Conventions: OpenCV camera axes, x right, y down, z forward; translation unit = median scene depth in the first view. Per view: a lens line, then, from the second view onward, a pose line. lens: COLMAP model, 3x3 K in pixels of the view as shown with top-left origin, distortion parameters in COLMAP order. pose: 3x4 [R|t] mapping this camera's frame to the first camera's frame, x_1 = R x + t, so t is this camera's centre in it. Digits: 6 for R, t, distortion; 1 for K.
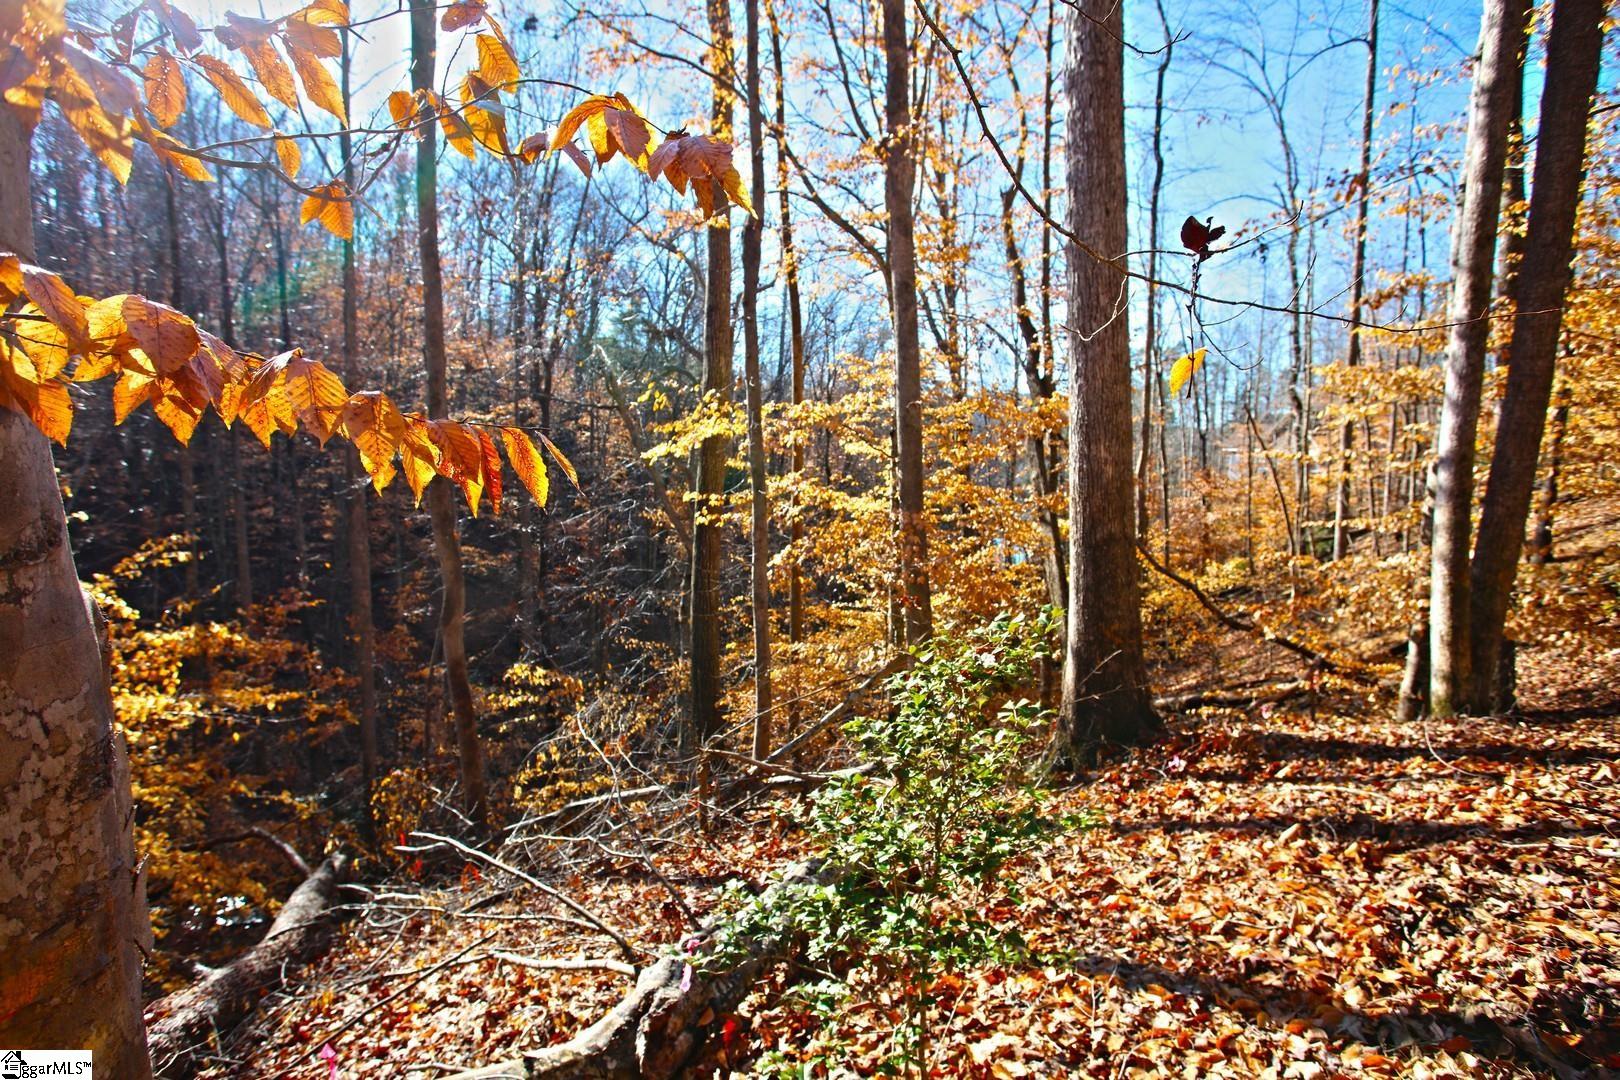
lens RADIAL K [[783.2, 0, 810.0], [0, 783.2, 540.0], [0, 0, 1]] dist [-0.077081, 0.039077]
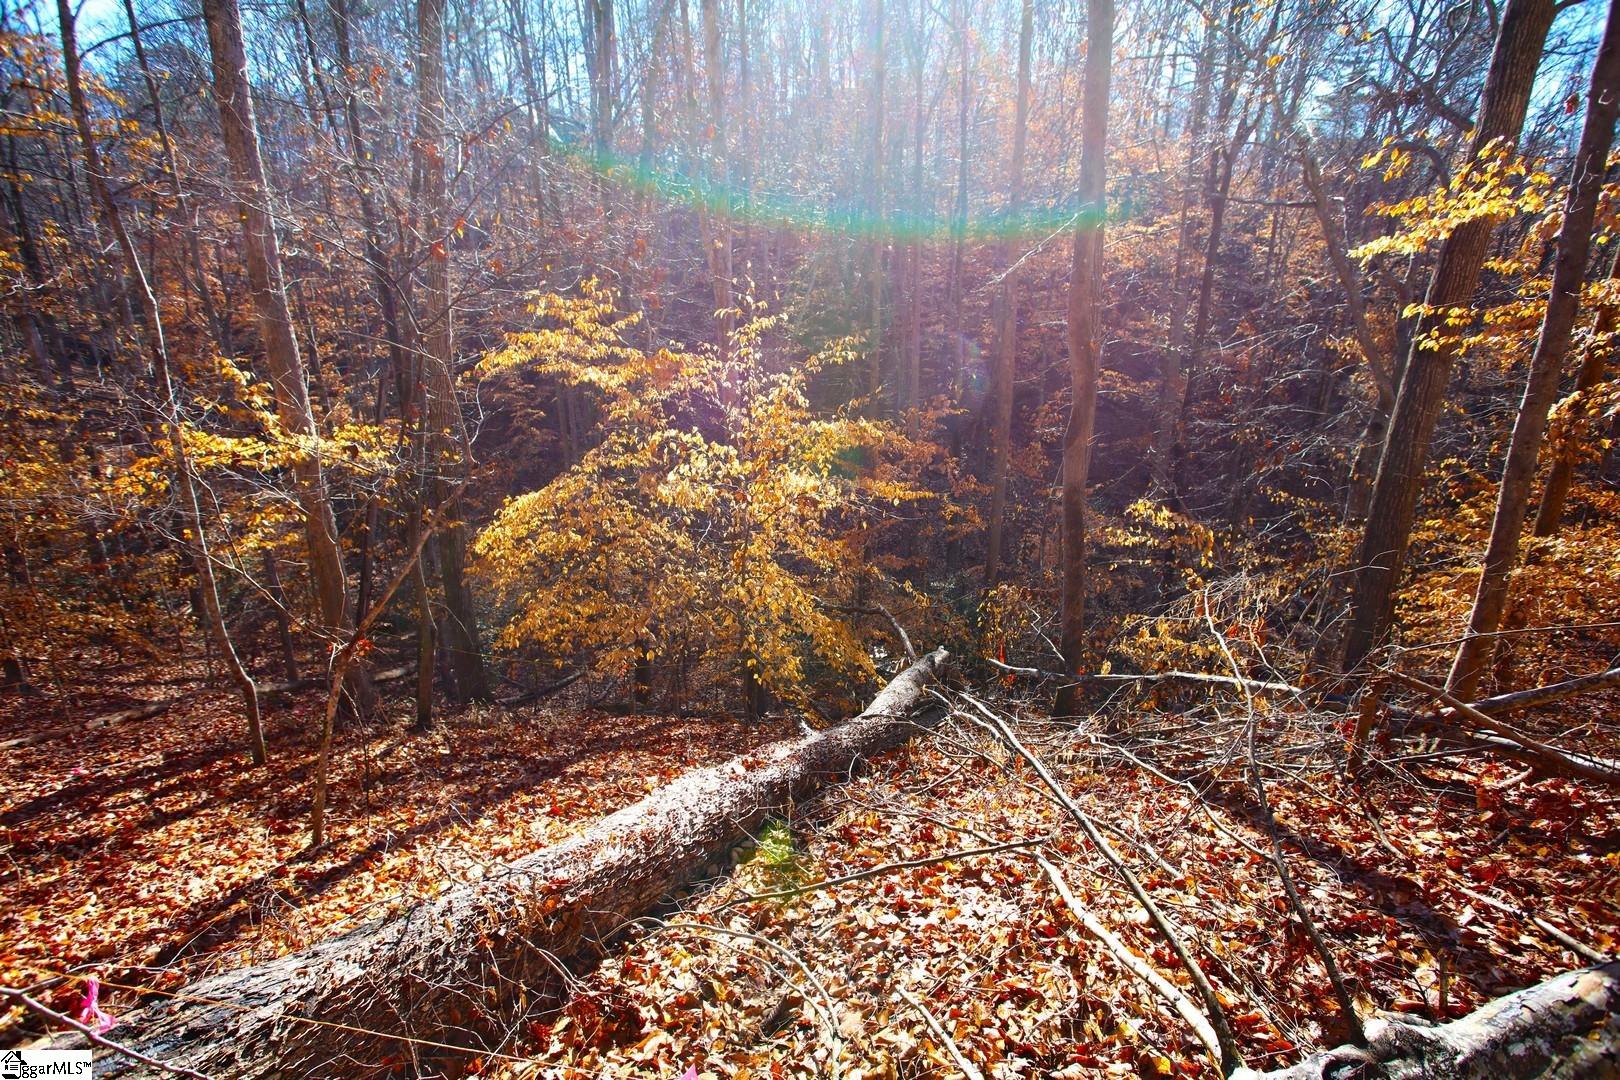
lens RADIAL K [[783.2, 0, 810.0], [0, 783.2, 540.0], [0, 0, 1]] dist [-0.077081, 0.039077]
pose [[0.706613, 0.203150, -0.677811, -0.033321], [-0.050960, 0.970024, 0.237605, 0.012053], [0.705763, -0.133353, 0.695784, 0.100827]]
